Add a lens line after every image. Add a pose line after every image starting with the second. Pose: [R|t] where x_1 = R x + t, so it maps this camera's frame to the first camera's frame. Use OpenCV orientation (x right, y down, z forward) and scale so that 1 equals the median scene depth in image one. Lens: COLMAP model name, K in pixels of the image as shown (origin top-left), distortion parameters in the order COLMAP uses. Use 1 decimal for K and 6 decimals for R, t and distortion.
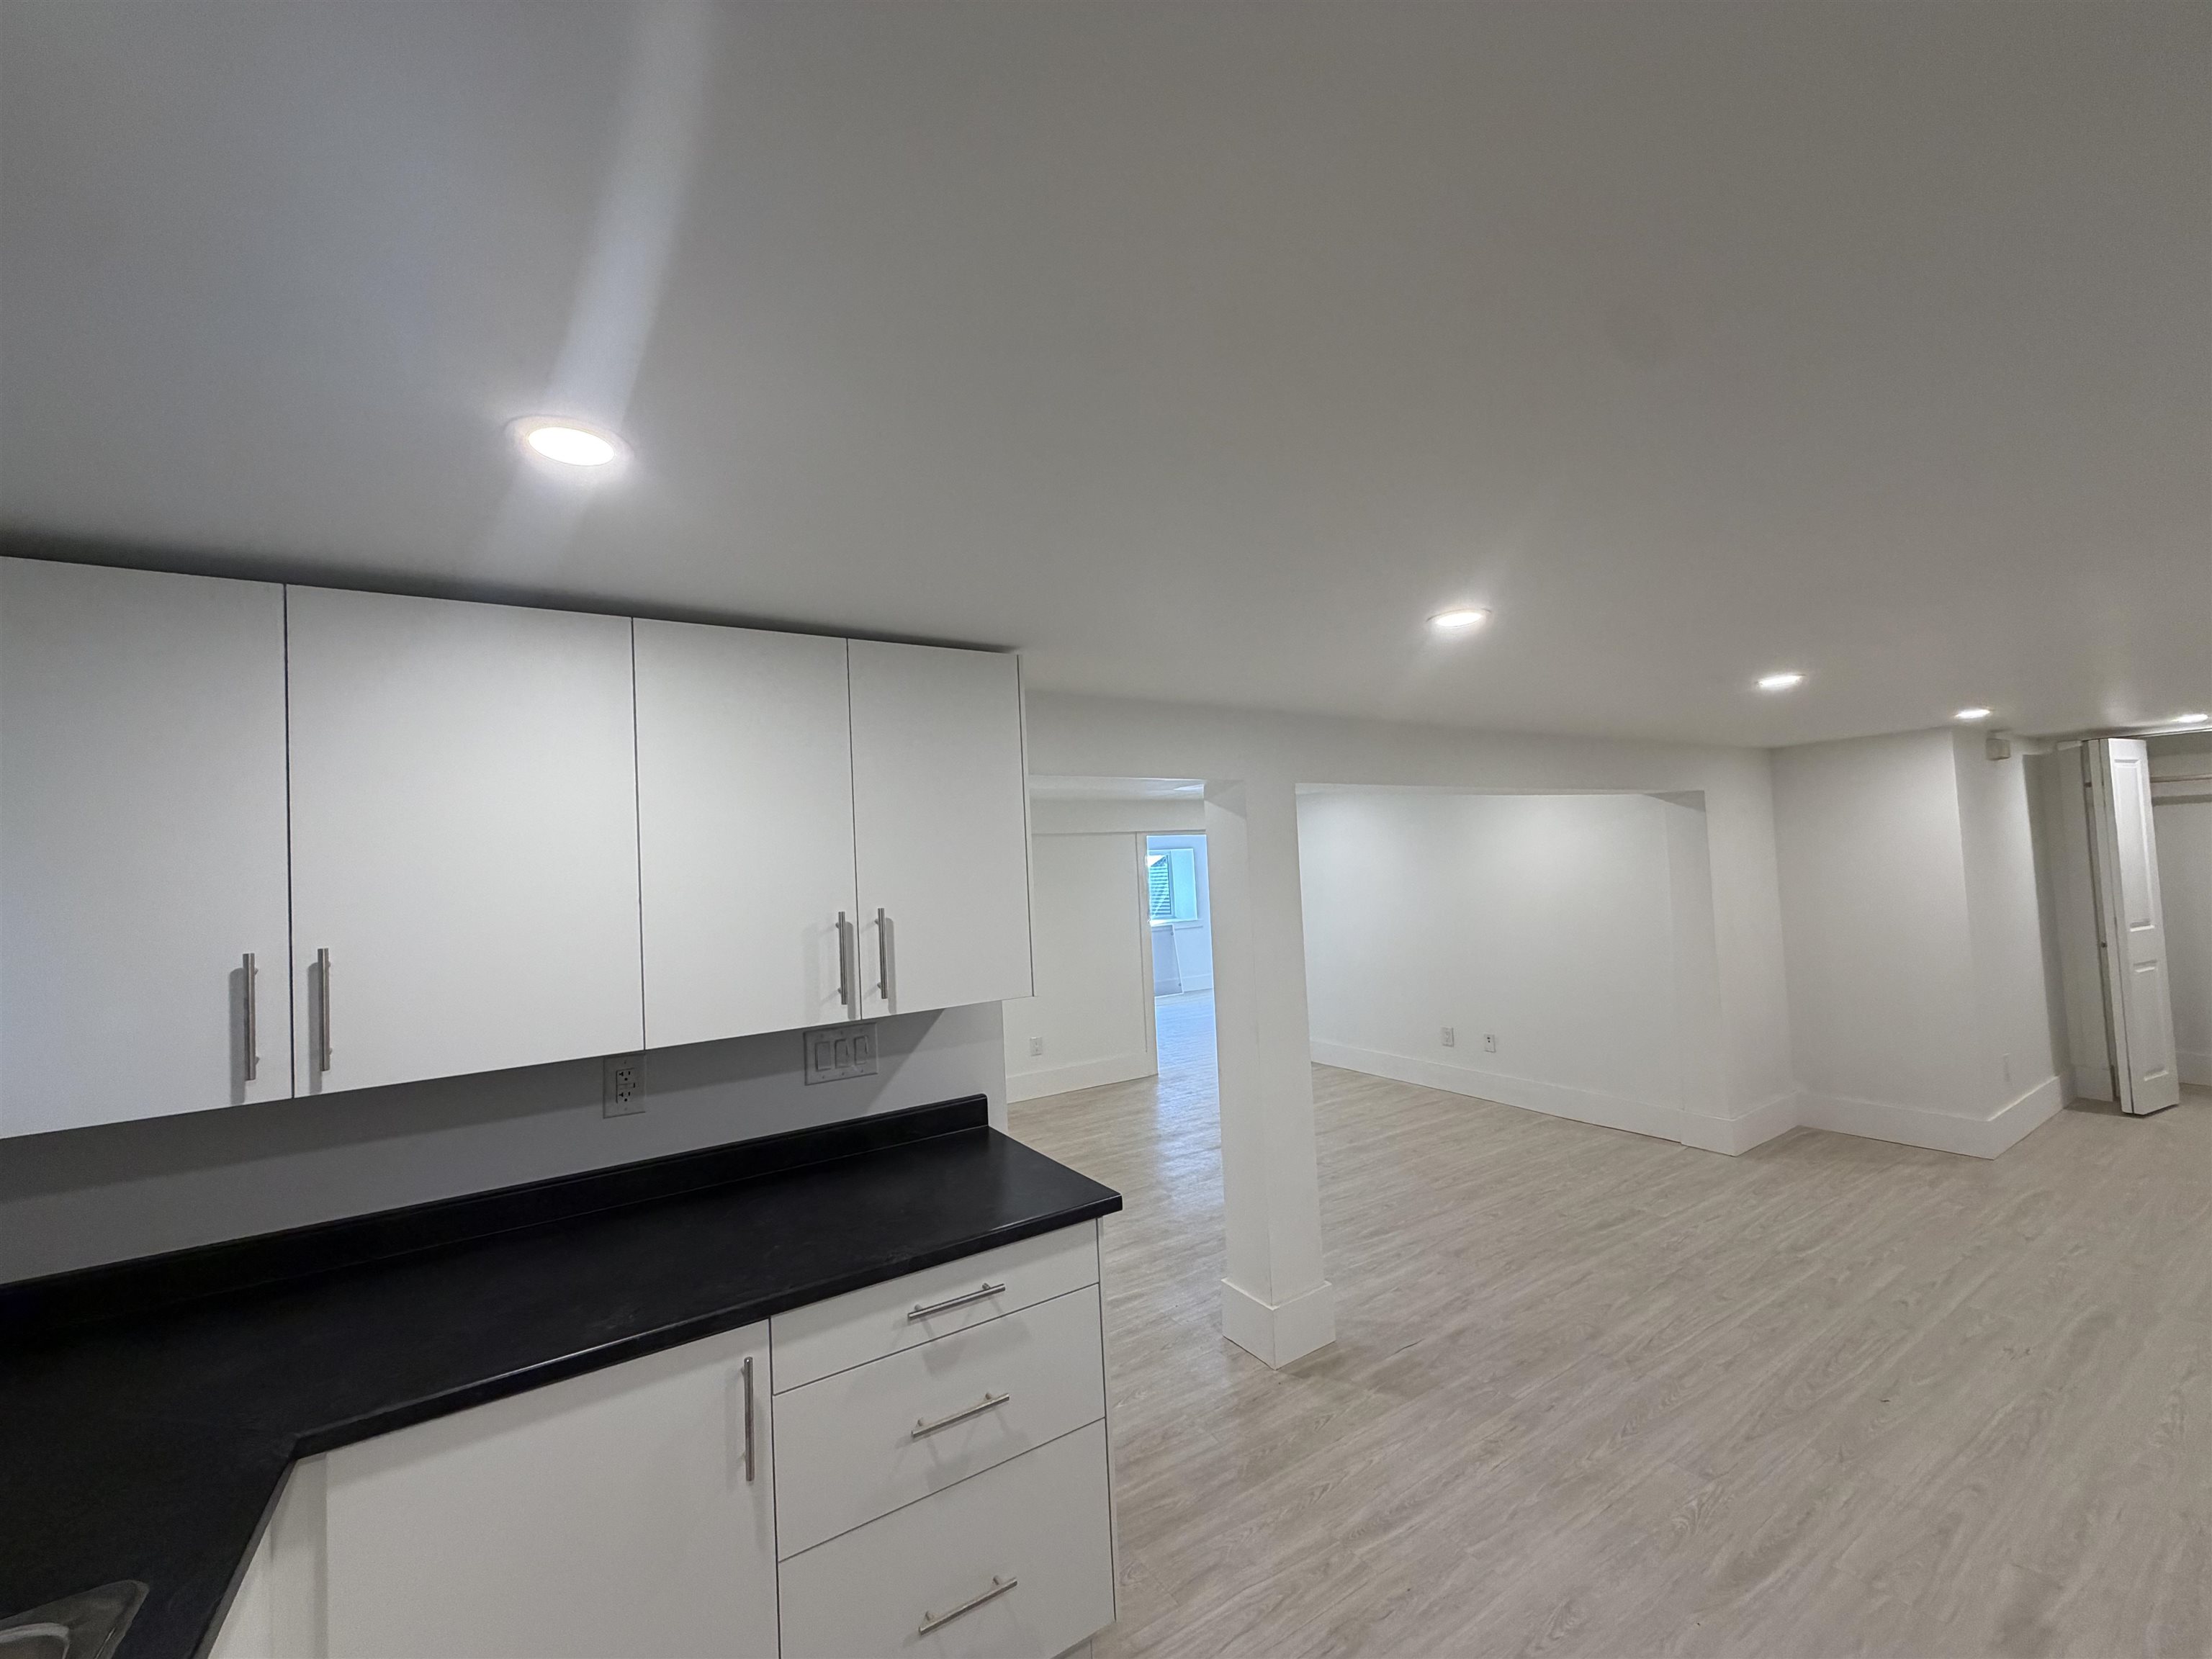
lens RADIAL K [[883.8, 0, 1106.0], [0, 883.8, 829.5], [0, 0, 1]] dist [0.000744, 0.000244]
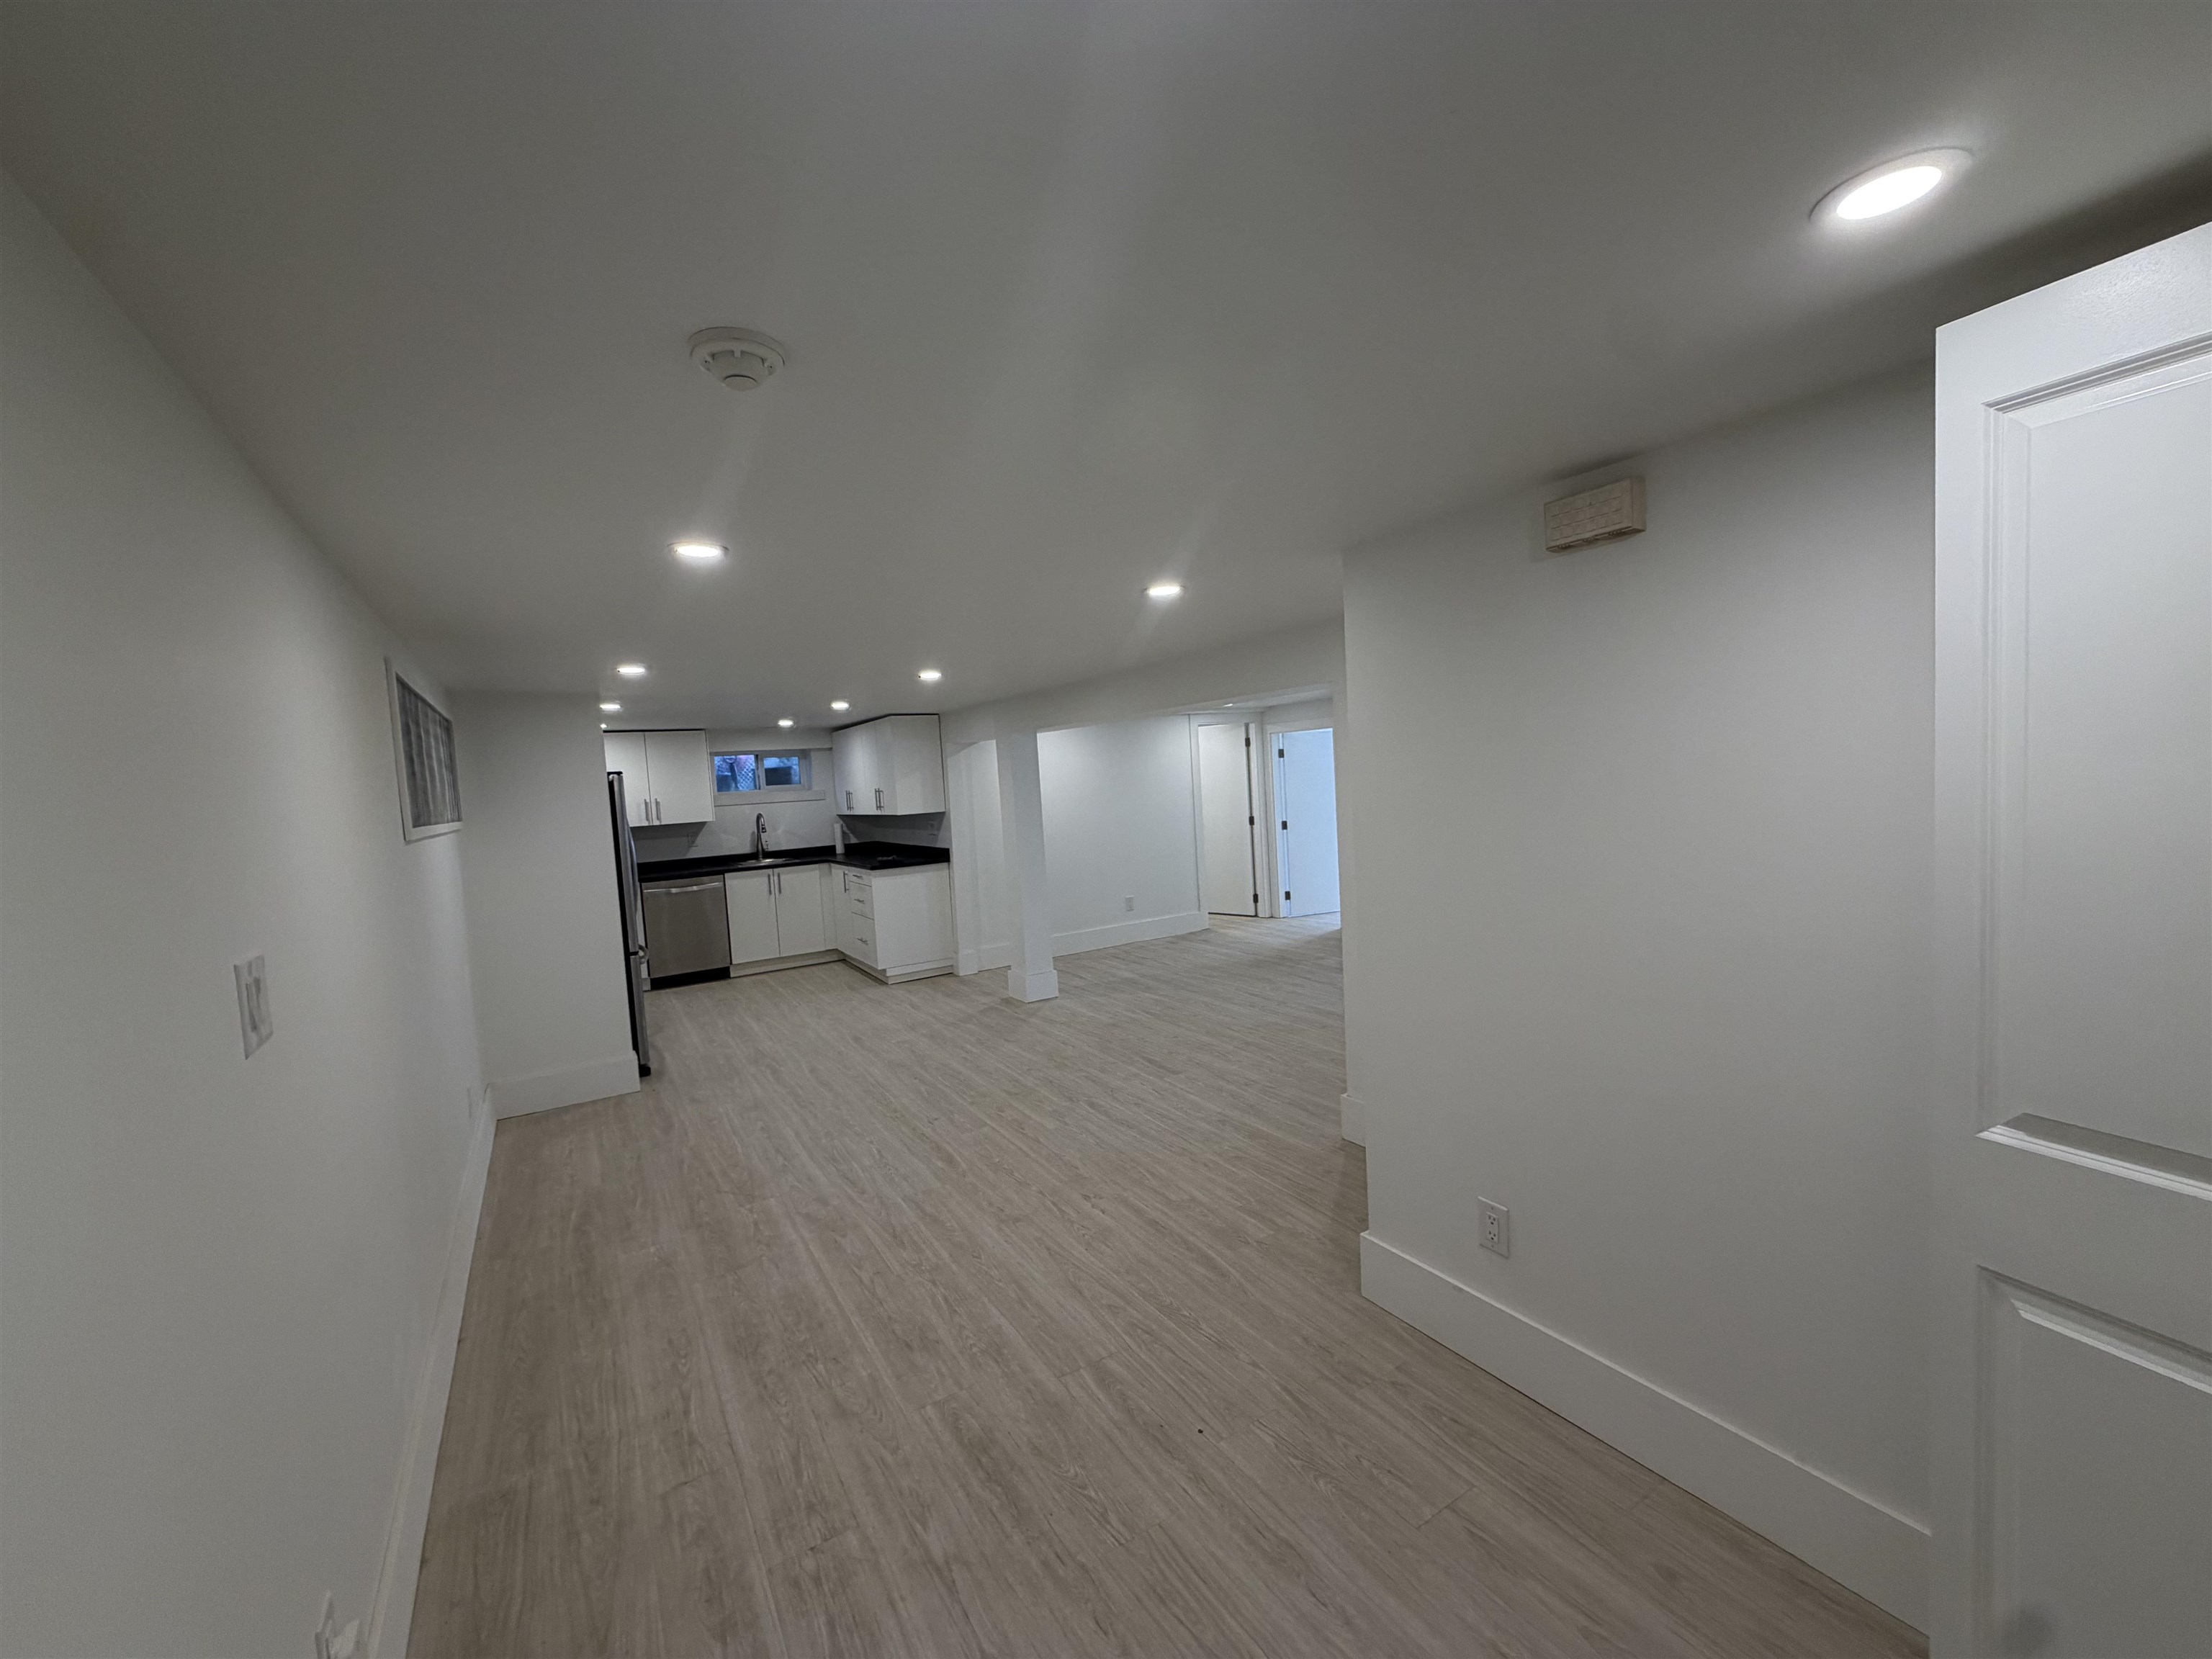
lens RADIAL K [[879.2, 0, 1106.0], [0, 879.2, 829.5], [0, 0, 1]] dist [0.000575, -0.000192]
pose [[-0.008110, 0.108881, -0.994022, 1.825179], [0.102743, 0.988884, 0.107480, -0.024705], [0.994675, -0.101257, -0.019206, 1.016219]]
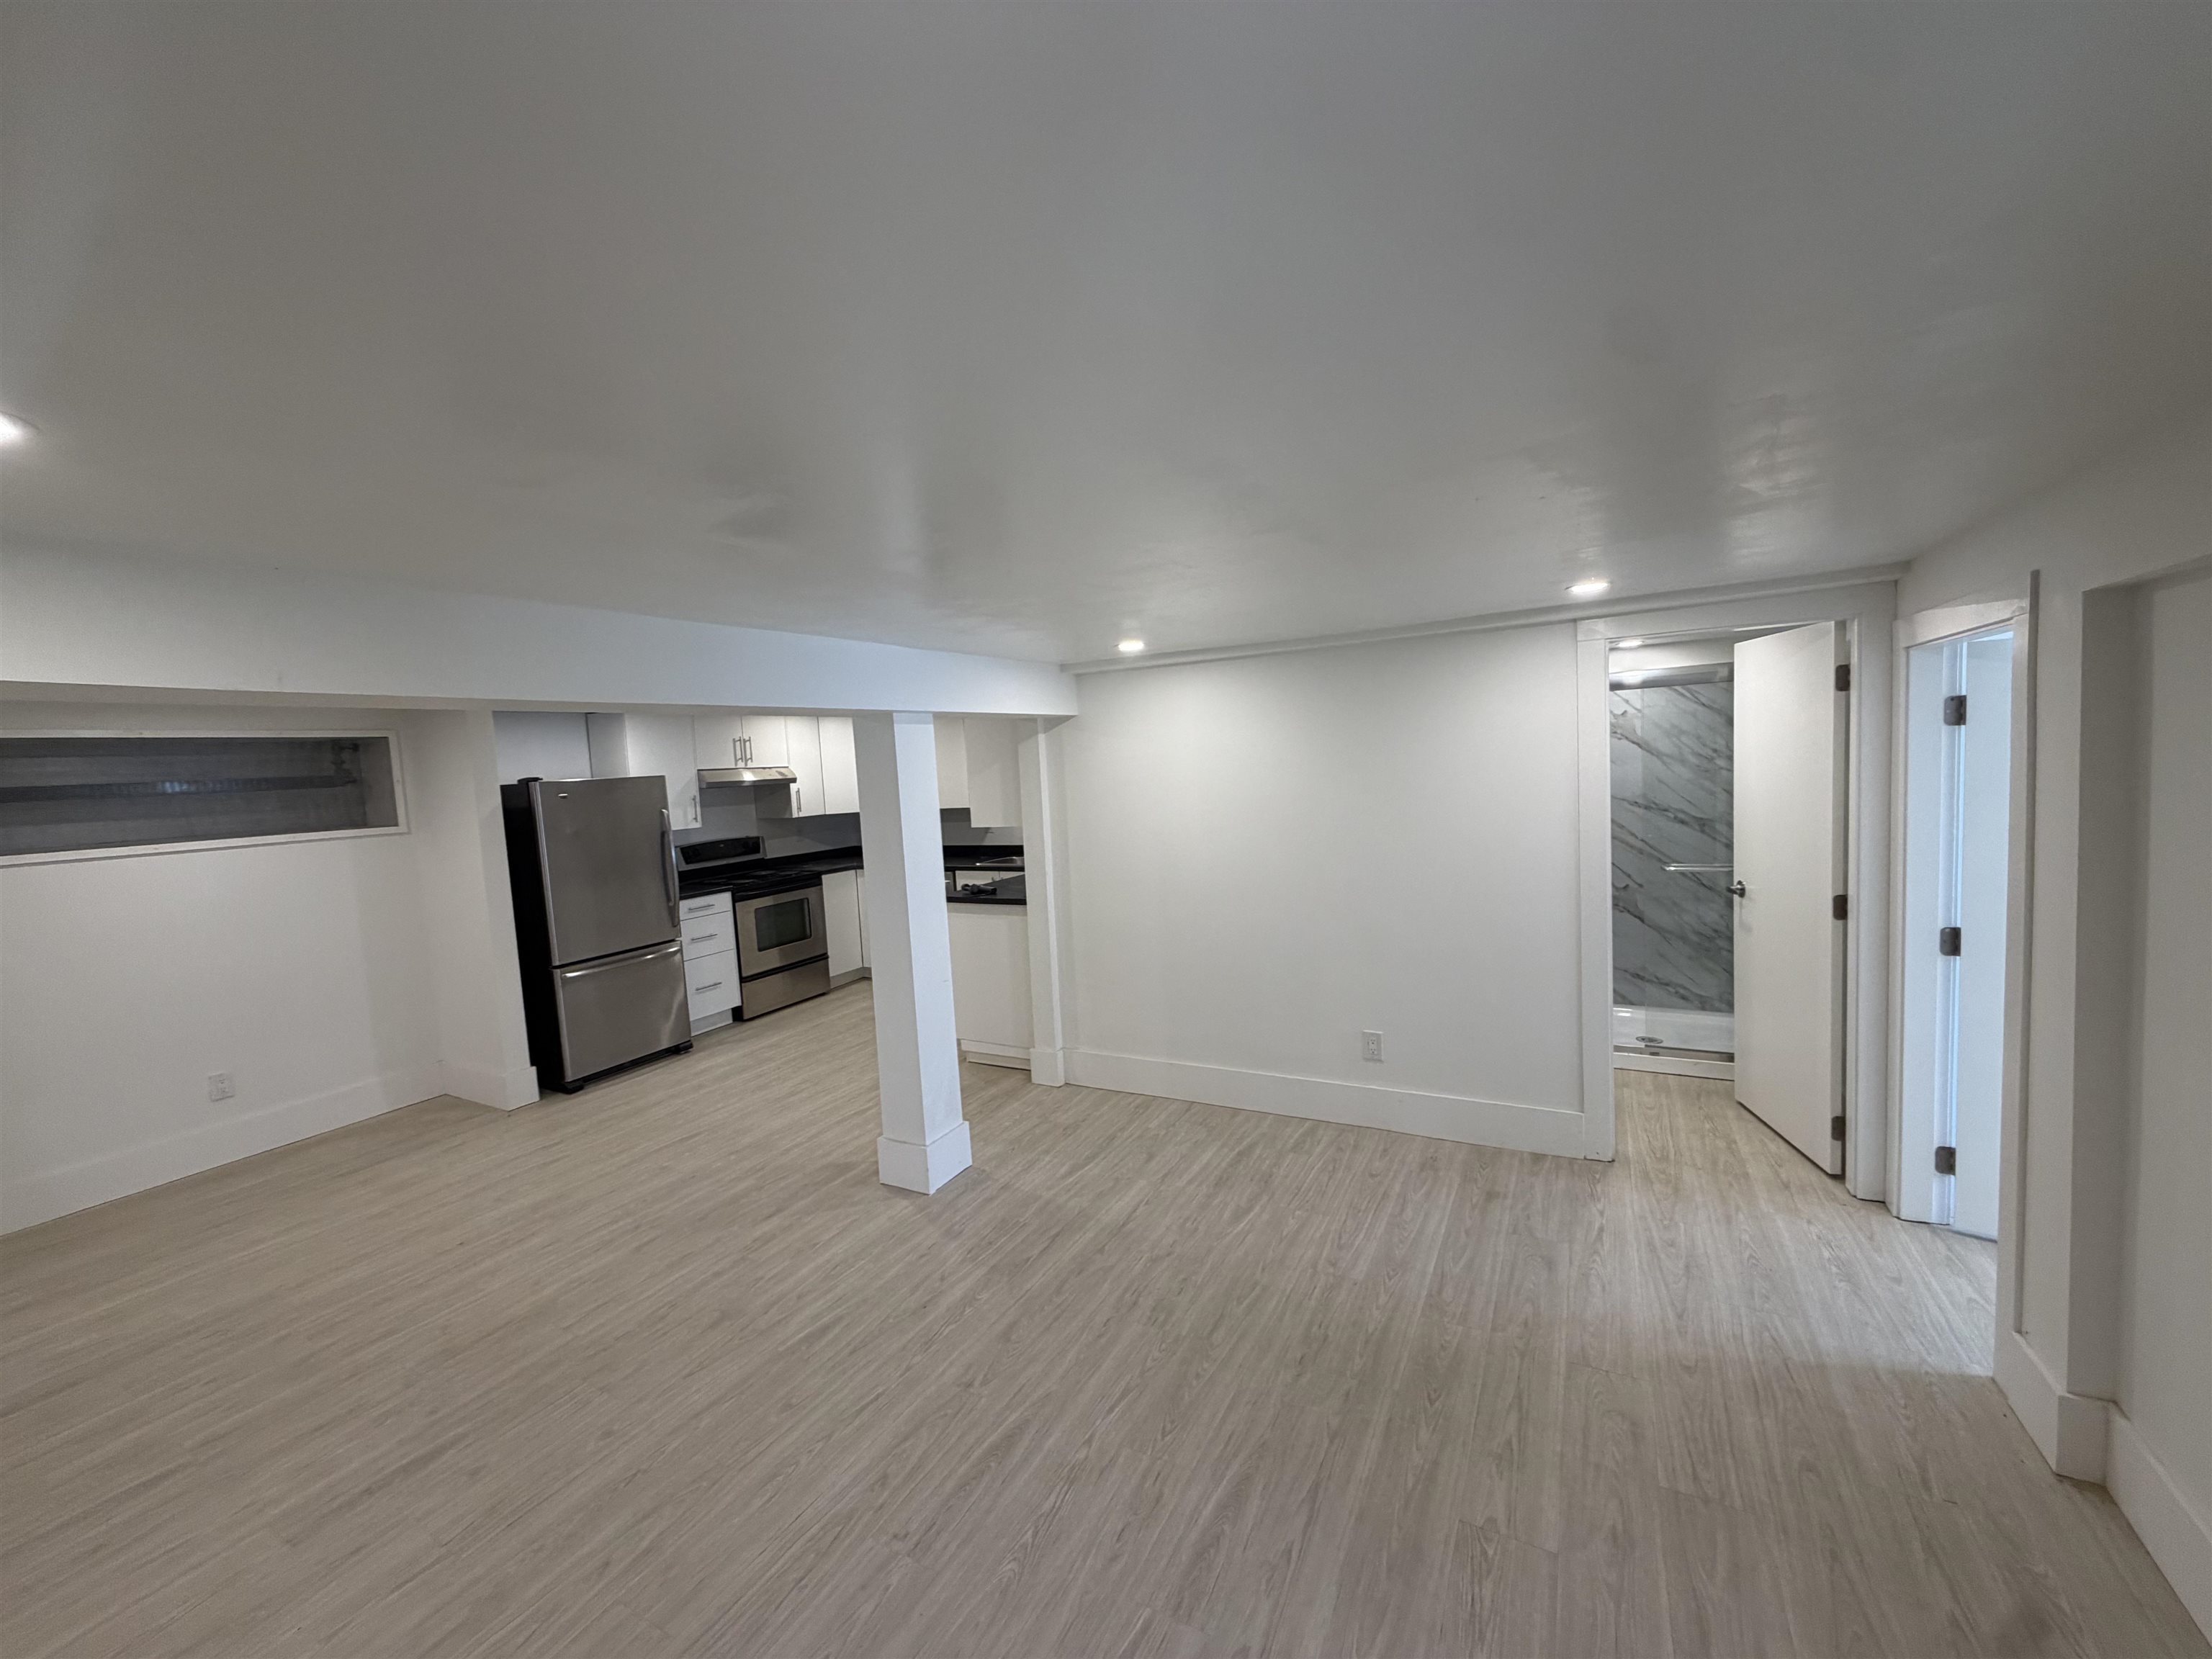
lens RADIAL K [[883.8, 0, 1106.0], [0, 883.8, 829.5], [0, 0, 1]] dist [0.000744, 0.000244]
pose [[-0.871911, 0.131013, -0.471813, 0.400091], [0.115690, 0.991380, 0.061491, 0.047732], [0.475802, -0.000969, -0.879552, 1.773873]]
